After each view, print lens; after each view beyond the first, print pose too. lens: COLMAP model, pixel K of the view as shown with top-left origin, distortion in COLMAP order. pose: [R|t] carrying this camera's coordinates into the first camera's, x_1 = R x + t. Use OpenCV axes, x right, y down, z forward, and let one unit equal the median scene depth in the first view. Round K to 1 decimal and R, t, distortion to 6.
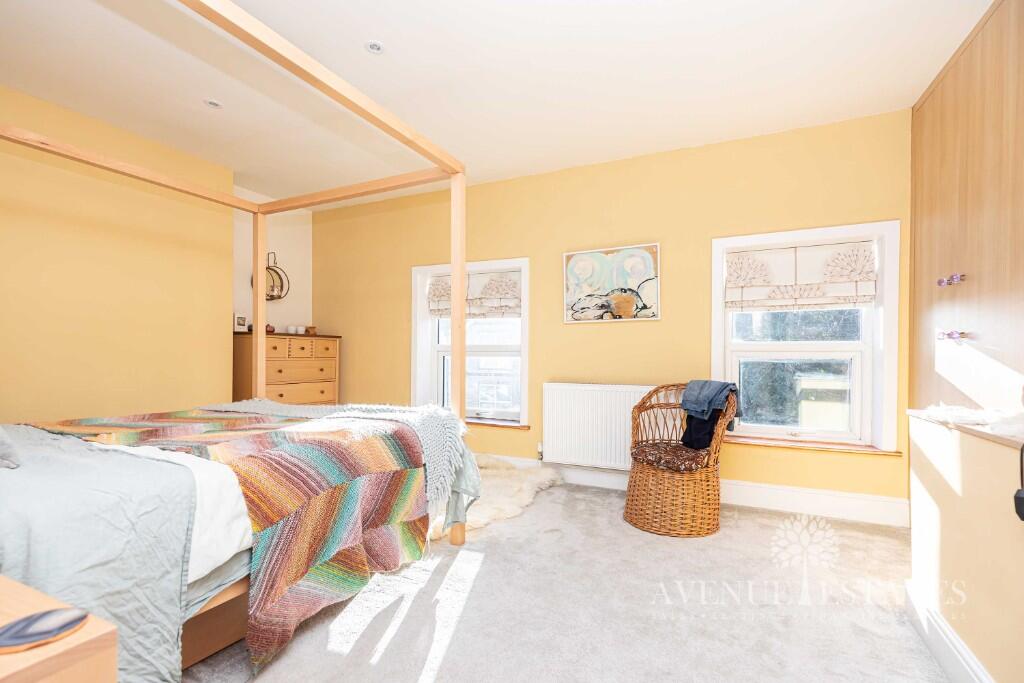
lens RADIAL K [[466.0, 0, 506.3], [0, 466.0, 351.8], [0, 0, 1]] dist [-0.000037, 0.001141]
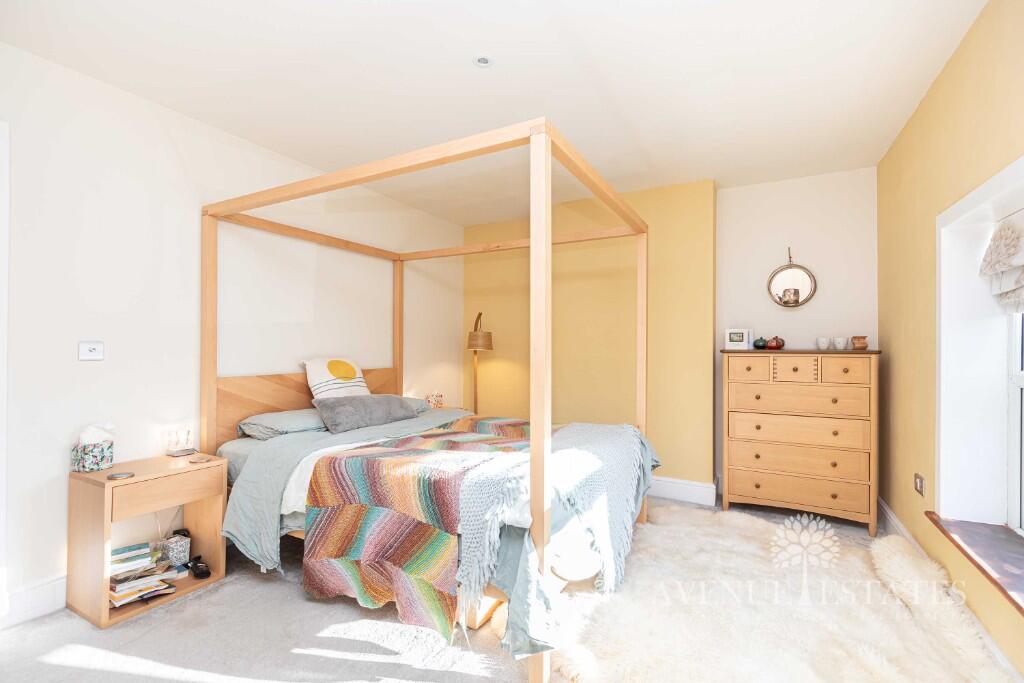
lens RADIAL K [[466.0, 0, 508.3], [0, 466.0, 345.0], [0, 0, 1]] dist [-0.000037, 0.001141]
pose [[-0.038717, -0.011489, -0.999184, 0.700864], [0.006125, 0.999912, -0.011735, -0.087808], [0.999231, -0.006574, -0.038643, 1.227923]]
